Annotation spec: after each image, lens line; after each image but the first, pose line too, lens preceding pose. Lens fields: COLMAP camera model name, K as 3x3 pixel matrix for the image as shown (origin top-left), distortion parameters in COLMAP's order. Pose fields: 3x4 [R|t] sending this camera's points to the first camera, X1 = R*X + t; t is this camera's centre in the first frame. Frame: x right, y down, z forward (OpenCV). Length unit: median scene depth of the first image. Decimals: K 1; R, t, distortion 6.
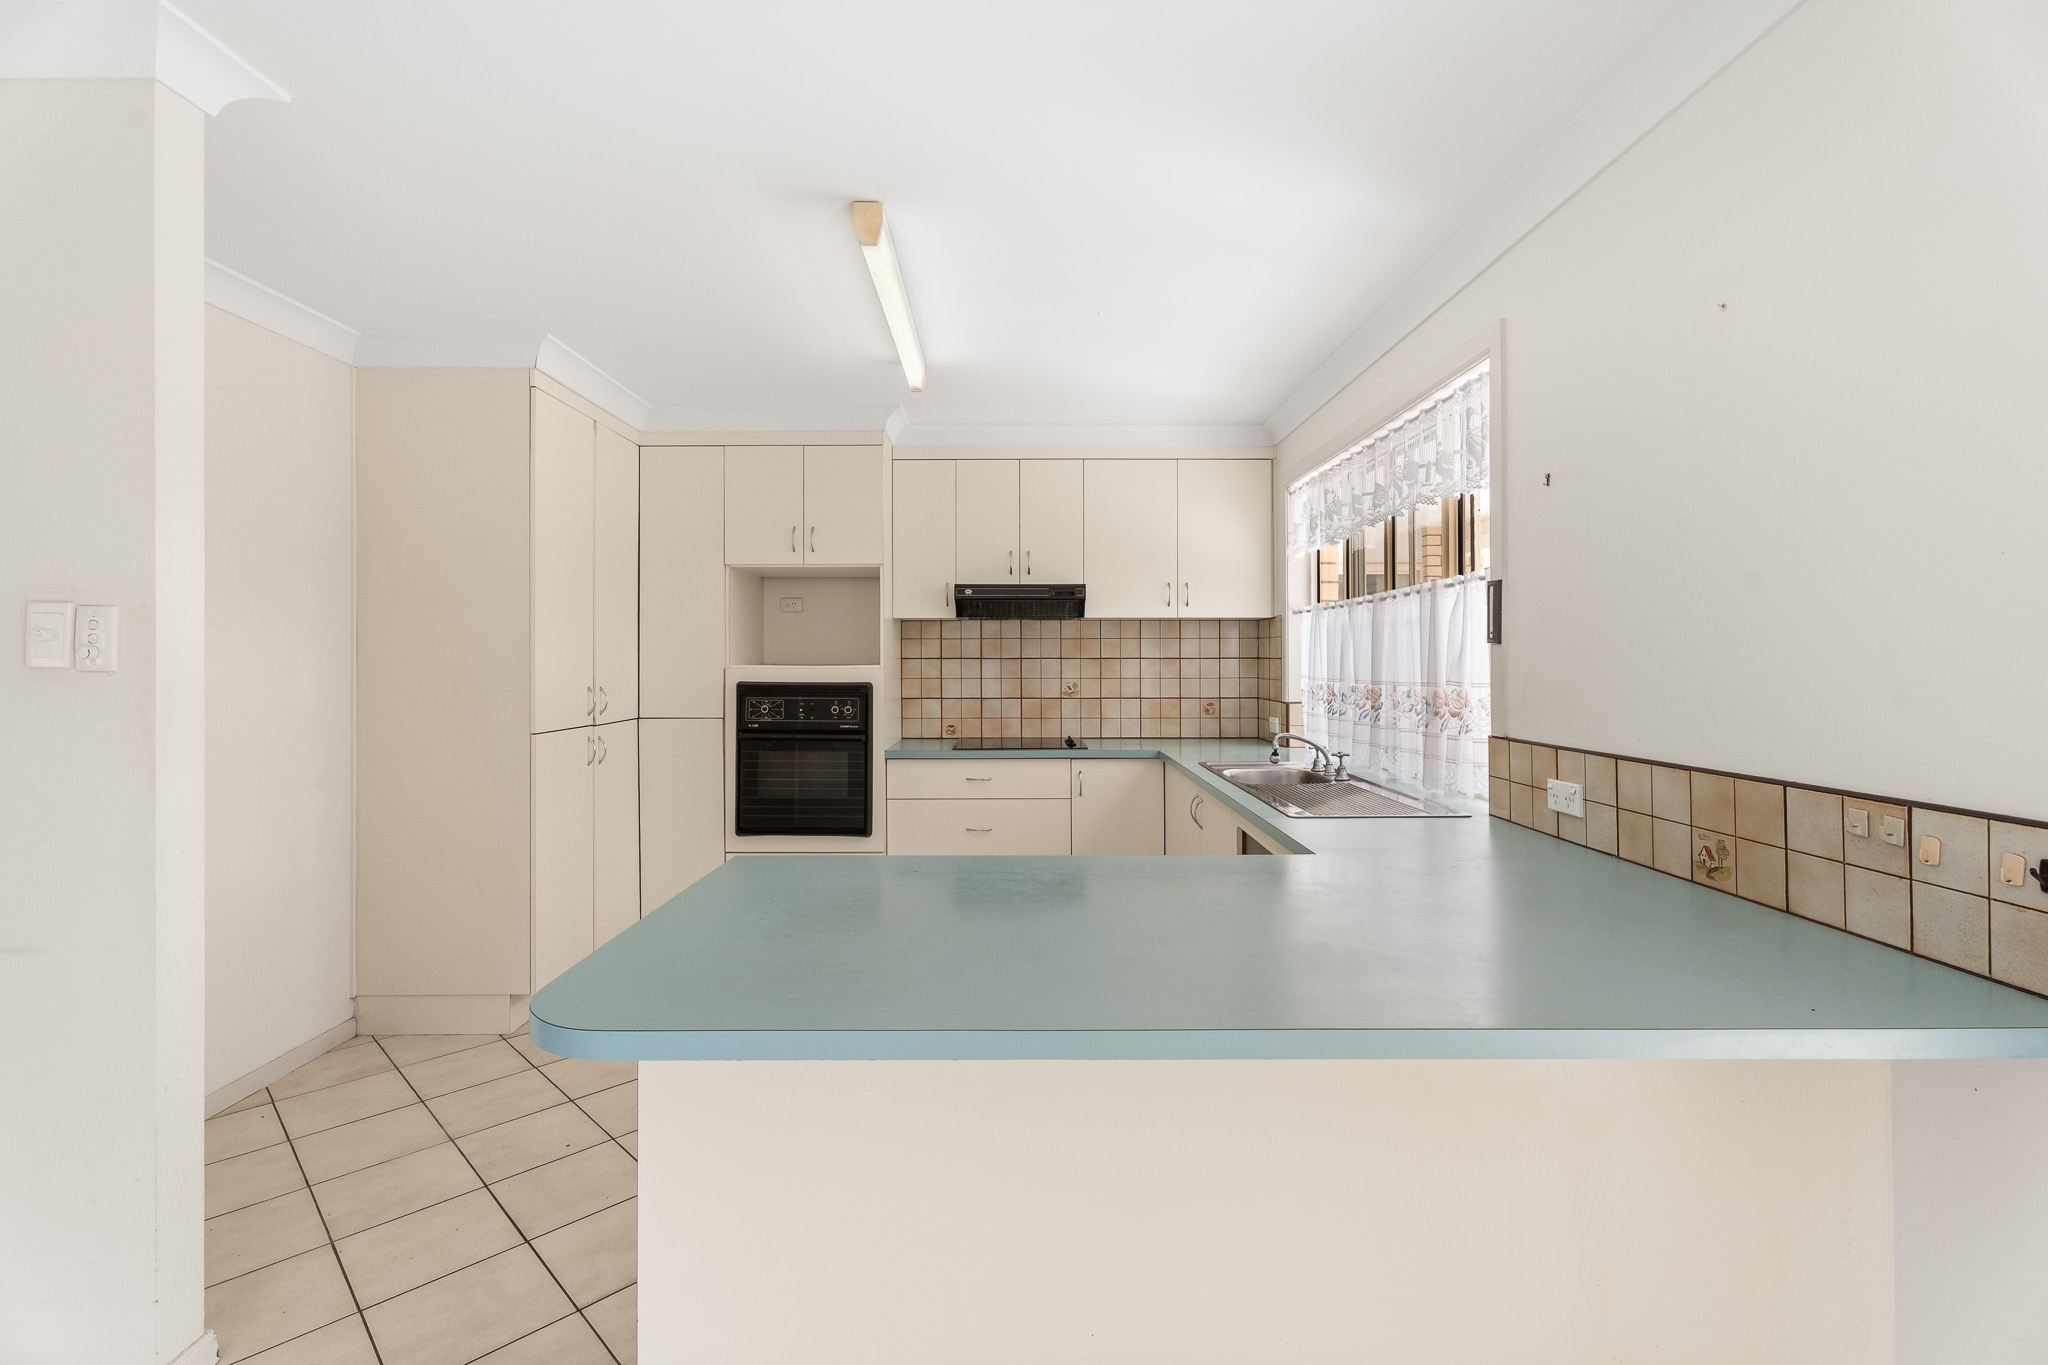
lens RADIAL K [[931.6, 0, 1008.2], [0, 931.6, 665.6], [0, 0, 1]] dist [0.005085, 0.002558]
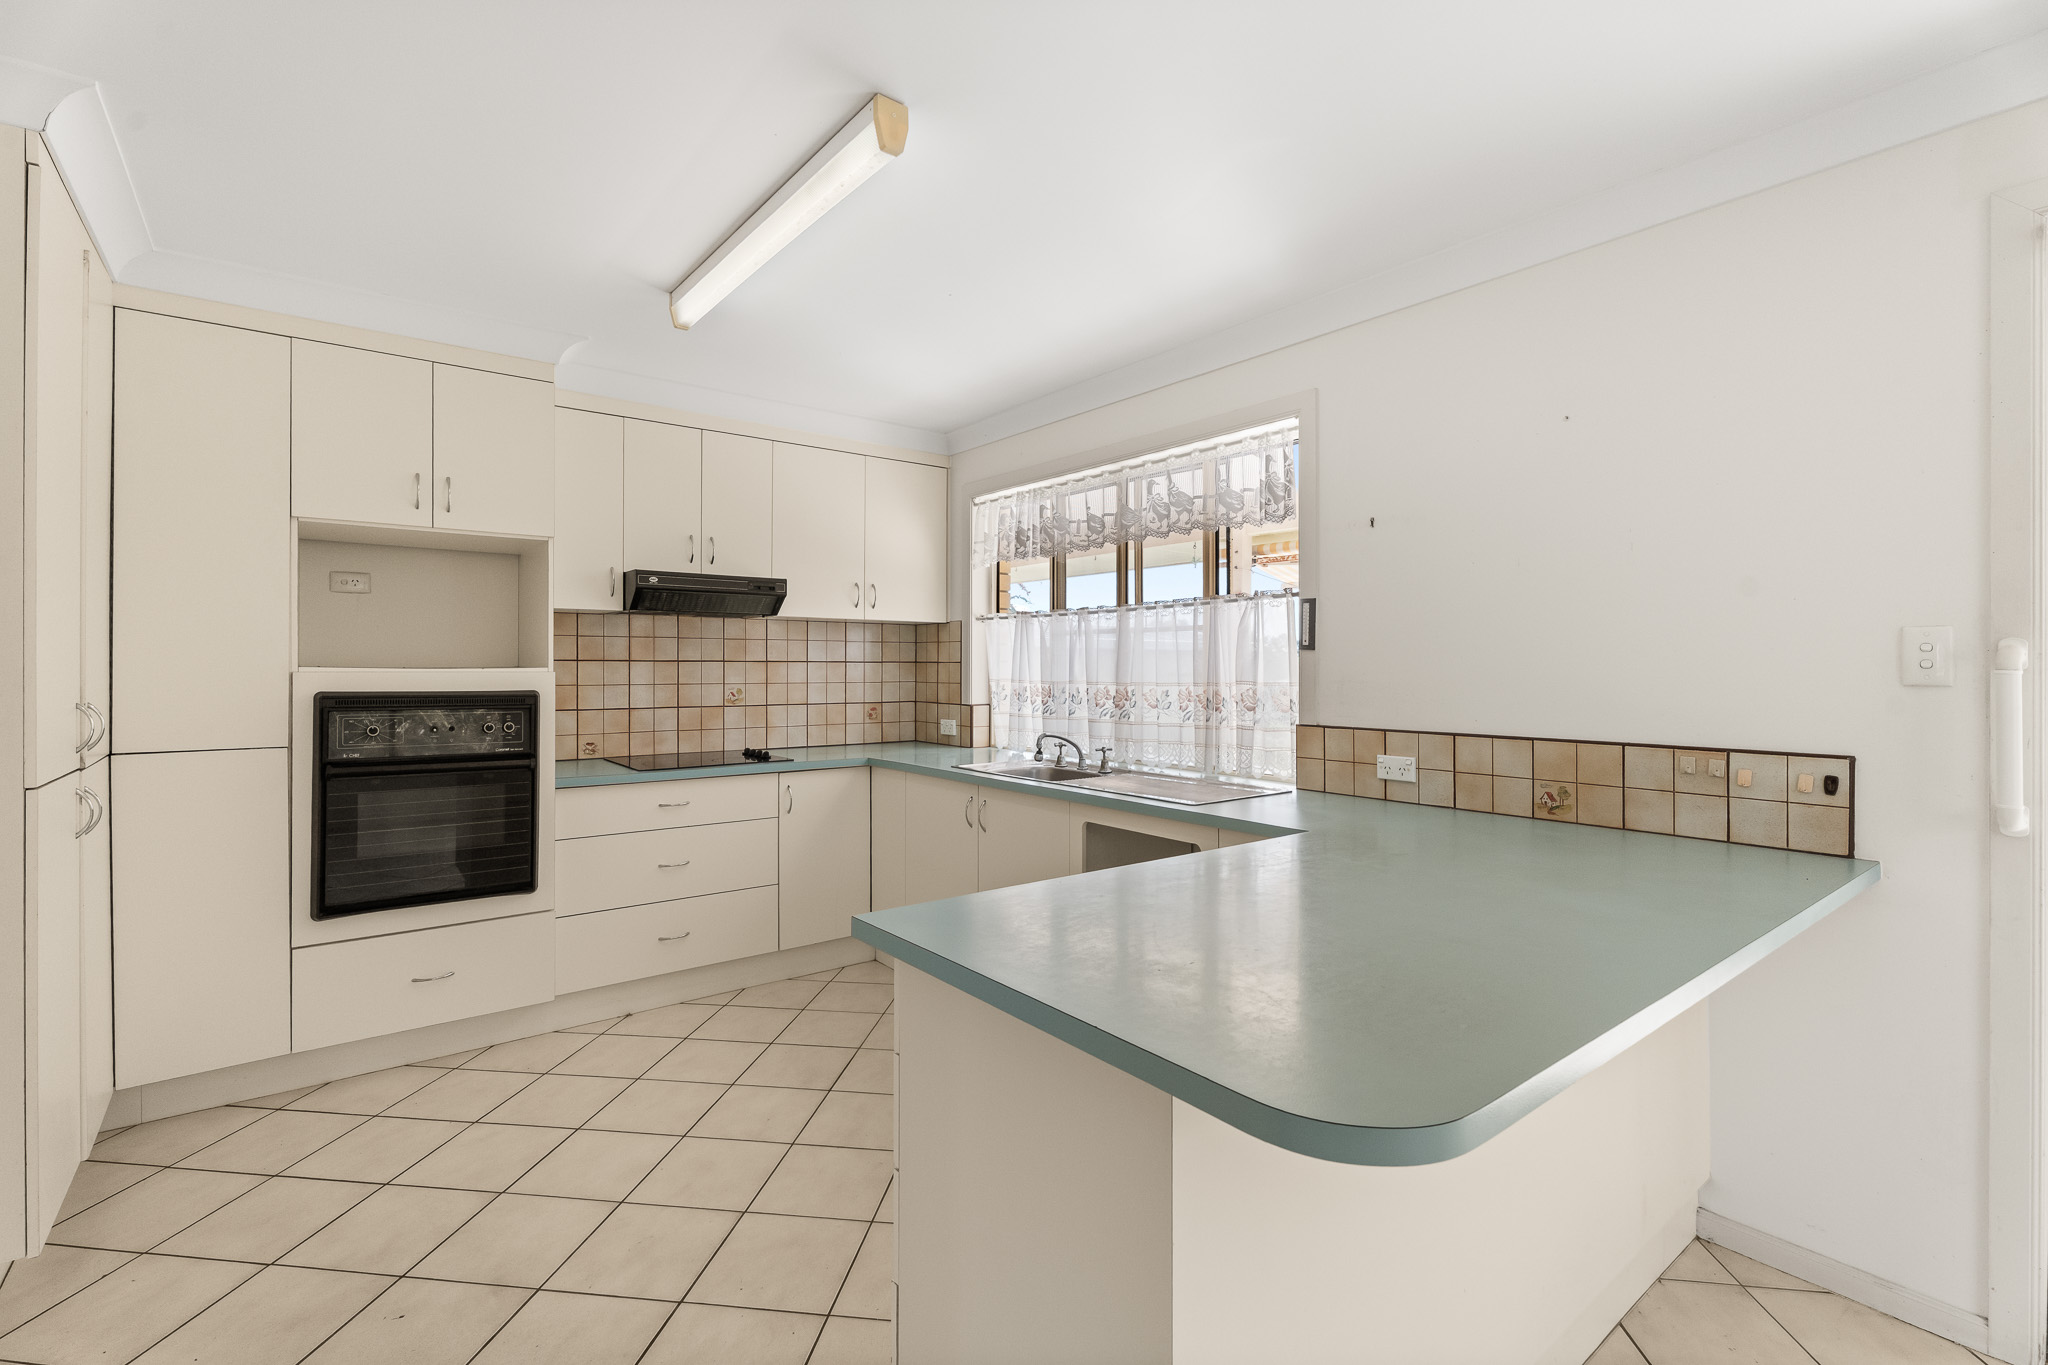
lens RADIAL K [[931.6, 0, 1017.1], [0, 931.6, 676.2], [0, 0, 1]] dist [0.005085, 0.002558]
pose [[0.783998, -0.003371, 0.620754, -0.311743], [0.000954, 0.999991, 0.004225, 0.003352], [-0.620762, -0.002720, 0.783994, 0.153566]]
